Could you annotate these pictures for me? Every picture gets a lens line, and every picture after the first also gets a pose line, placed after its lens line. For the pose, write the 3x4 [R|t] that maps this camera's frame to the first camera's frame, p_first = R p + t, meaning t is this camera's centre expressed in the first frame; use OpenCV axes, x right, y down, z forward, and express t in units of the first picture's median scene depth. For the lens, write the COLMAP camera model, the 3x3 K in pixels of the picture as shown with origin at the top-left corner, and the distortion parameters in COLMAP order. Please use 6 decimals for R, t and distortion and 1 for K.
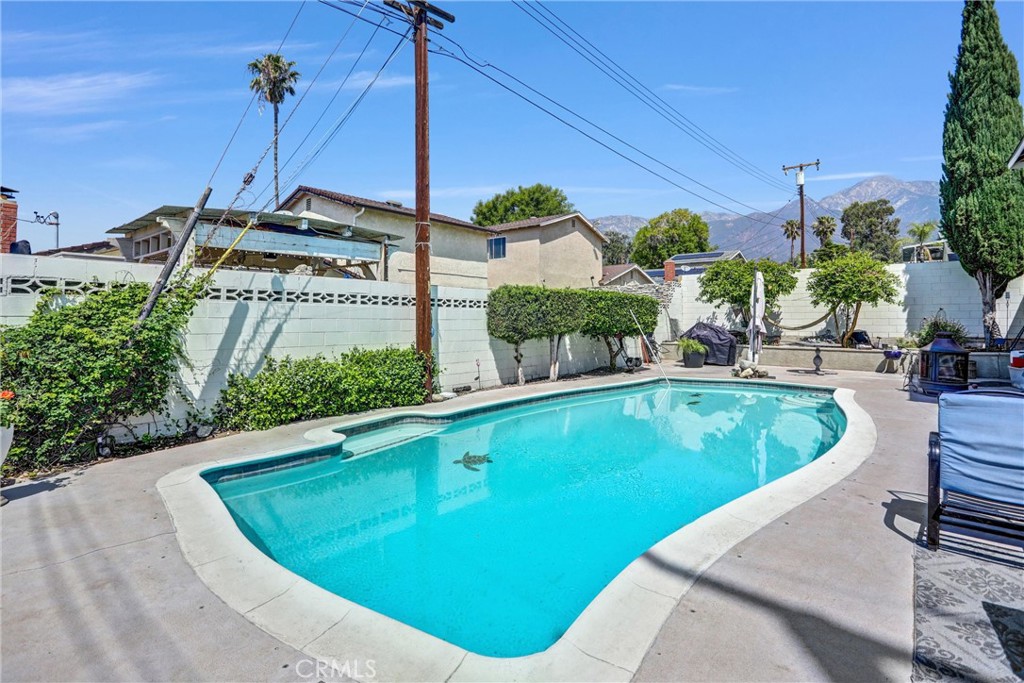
lens RADIAL K [[510.5, 0, 508.7], [0, 510.5, 315.1], [0, 0, 1]] dist [-0.066775, 0.020736]
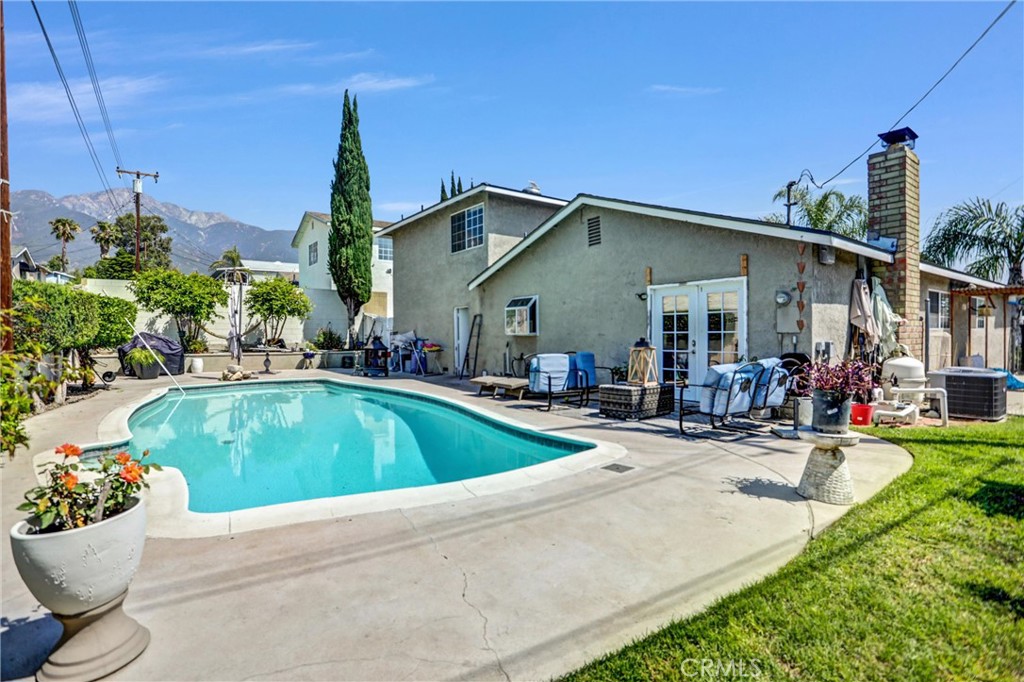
lens RADIAL K [[503.0, 0, 509.5], [0, 503.0, 336.8], [0, 0, 1]] dist [-0.058773, 0.017919]
pose [[0.257870, -0.010257, 0.966125, -0.559260], [-0.007452, 0.999893, 0.012605, 0.010011], [-0.966151, -0.010450, 0.257766, 0.152988]]
